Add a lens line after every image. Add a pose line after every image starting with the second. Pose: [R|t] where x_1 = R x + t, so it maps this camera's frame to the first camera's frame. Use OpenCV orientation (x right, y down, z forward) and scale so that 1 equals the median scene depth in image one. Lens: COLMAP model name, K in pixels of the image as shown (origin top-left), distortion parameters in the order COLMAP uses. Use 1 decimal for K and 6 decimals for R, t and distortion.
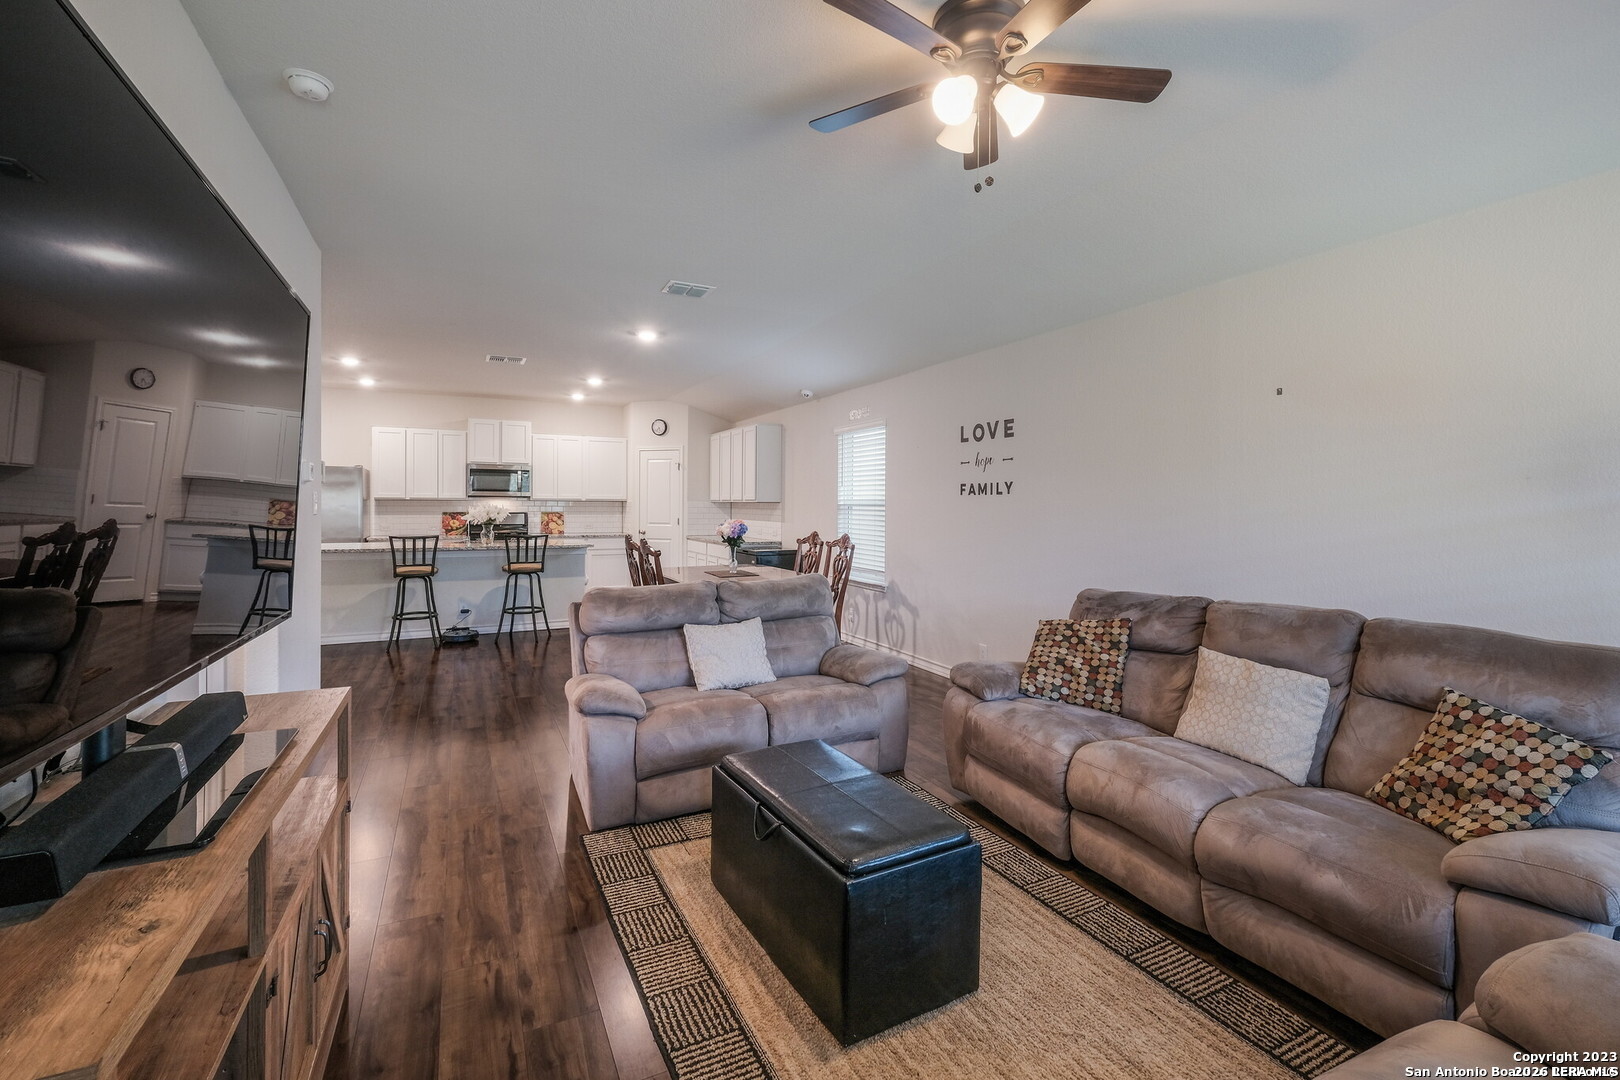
lens RADIAL K [[710.1, 0, 812.8], [0, 710.1, 494.7], [0, 0, 1]] dist [-0.002692, -0.001327]
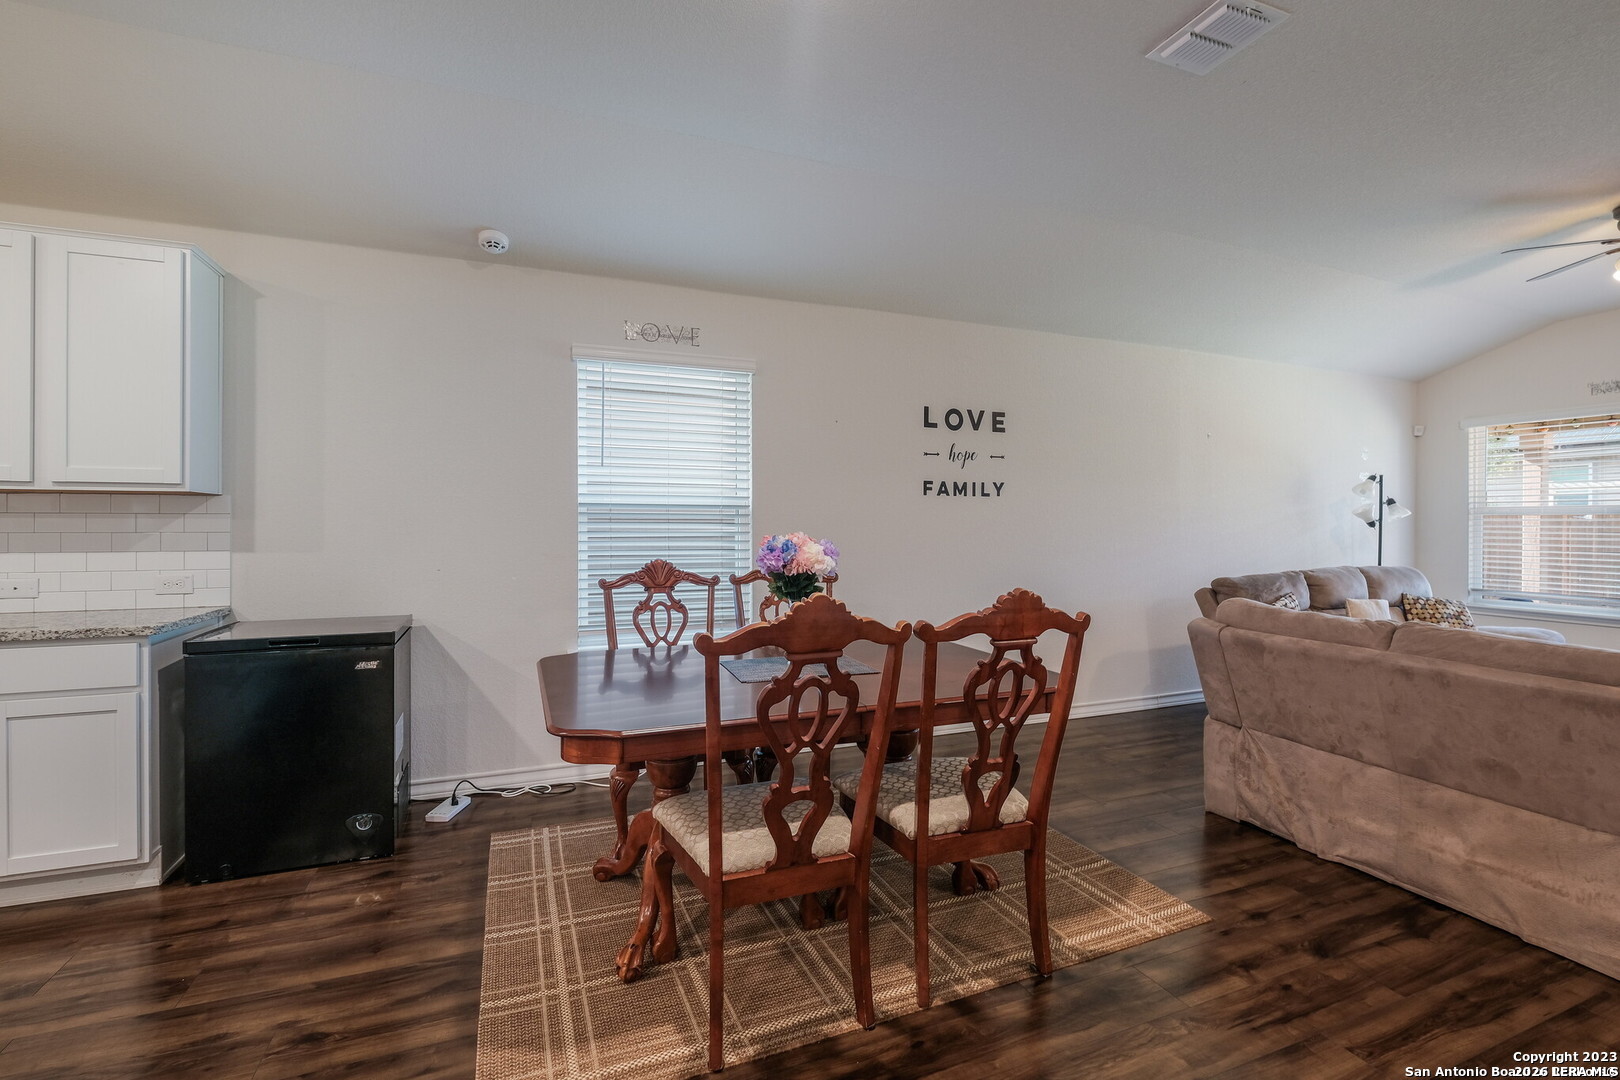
lens RADIAL K [[710.1, 0, 816.9], [0, 710.1, 526.2], [0, 0, 1]] dist [-0.002692, -0.001327]
pose [[0.071278, -0.007253, 0.997430, -0.590727], [-0.014209, 0.999865, 0.008286, 0.030433], [-0.997355, -0.014763, 0.071166, 1.097982]]
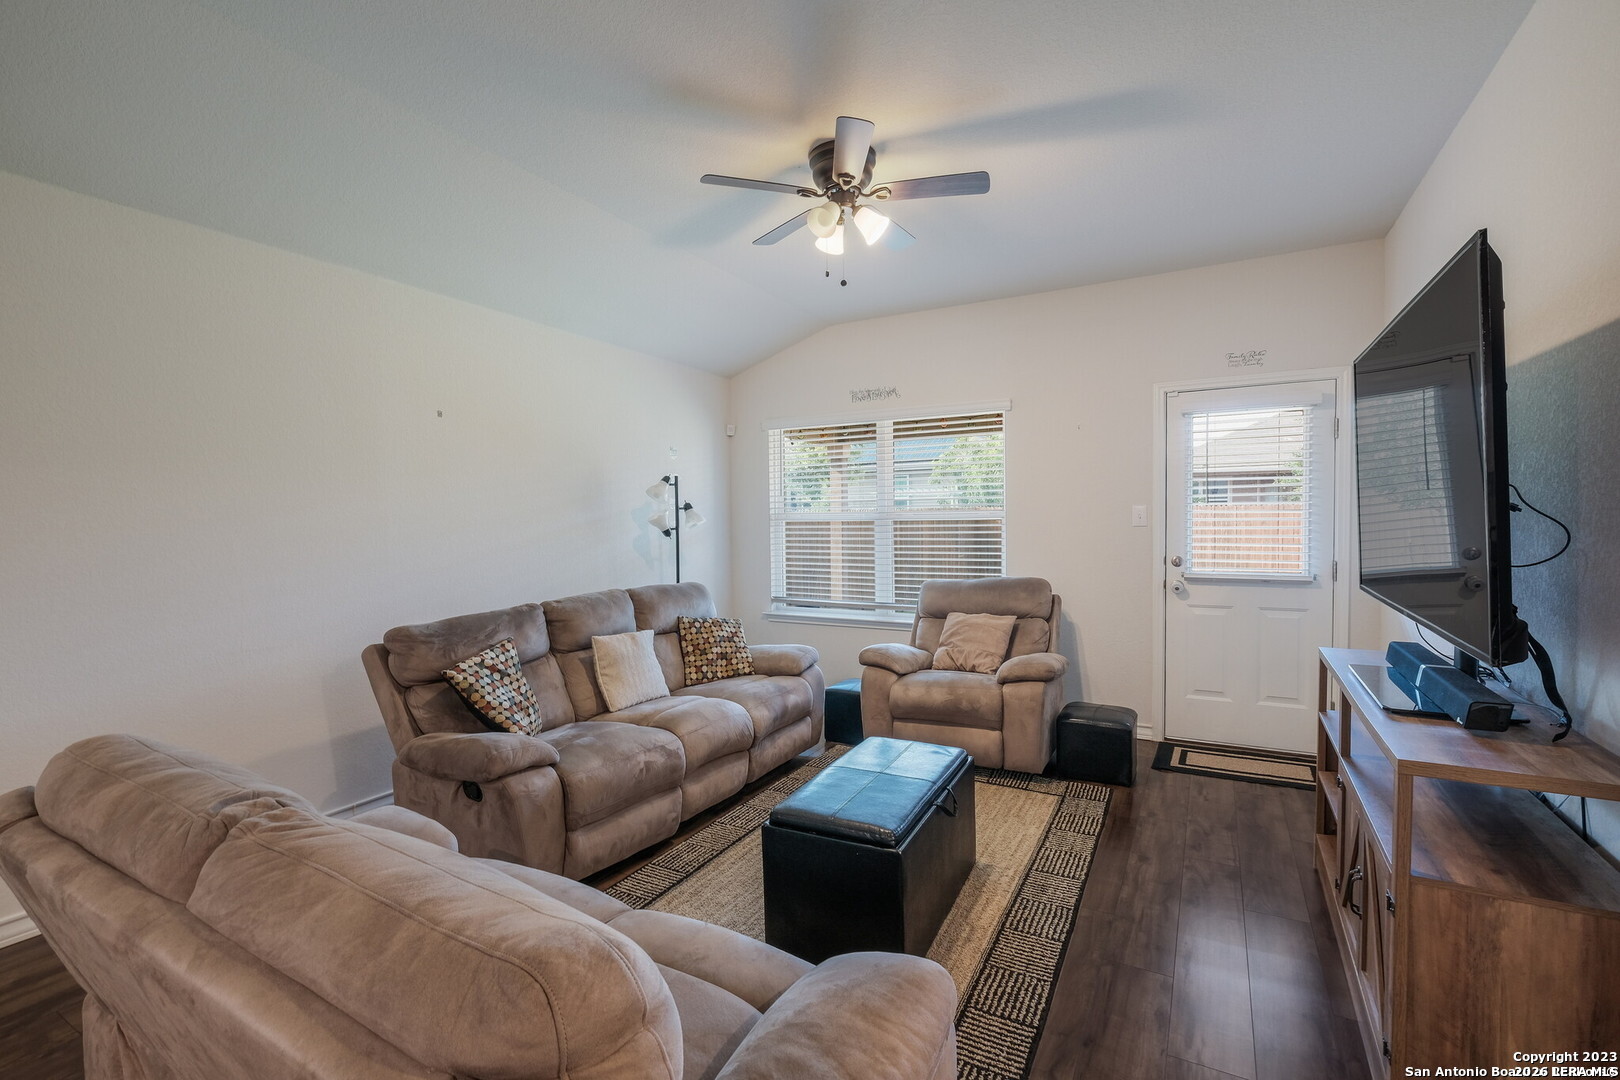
lens RADIAL K [[710.1, 0, 813.2], [0, 710.1, 533.3], [0, 0, 1]] dist [-0.002692, -0.001327]
pose [[-0.560267, -0.013957, 0.828194, -0.343289], [-0.002199, 0.999880, 0.015363, 0.010658], [-0.828309, 0.006786, -0.560230, 0.713821]]
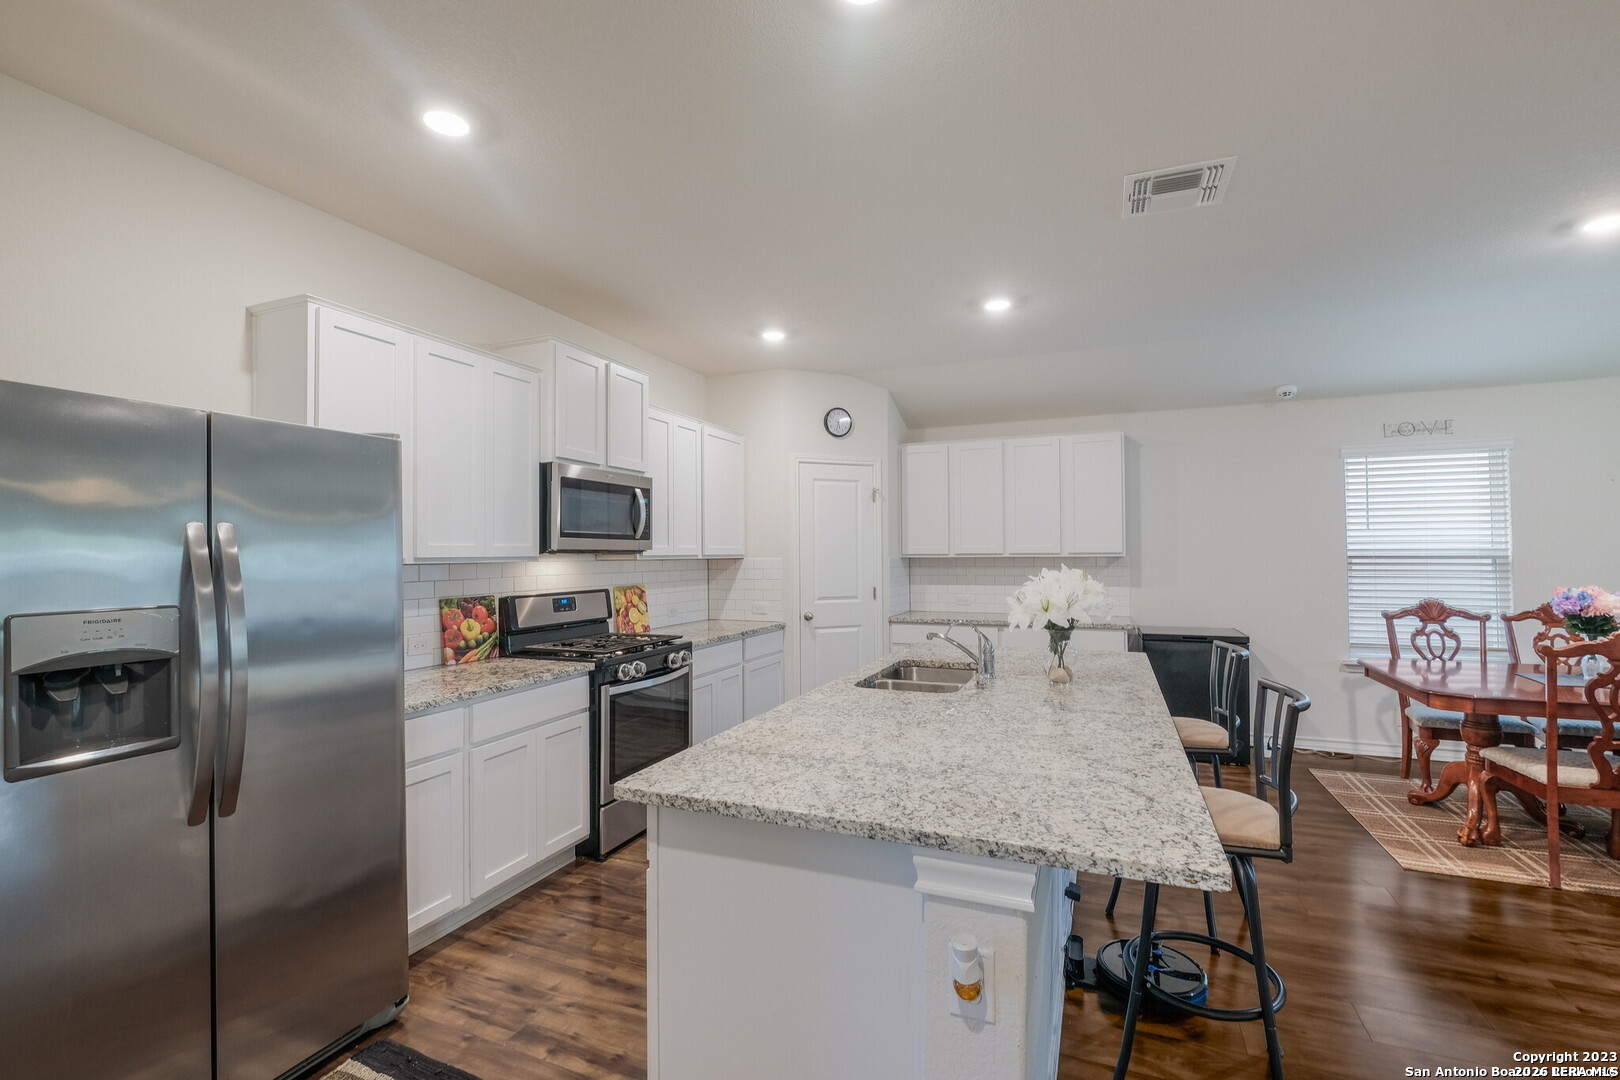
lens RADIAL K [[710.1, 0, 809.0], [0, 710.1, 538.0], [0, 0, 1]] dist [-0.002692, -0.001327]
pose [[0.757243, 0.001889, 0.653131, -1.098645], [0.003448, 0.999970, -0.006890, -0.003772], [-0.653124, 0.007469, 0.757214, 1.121581]]
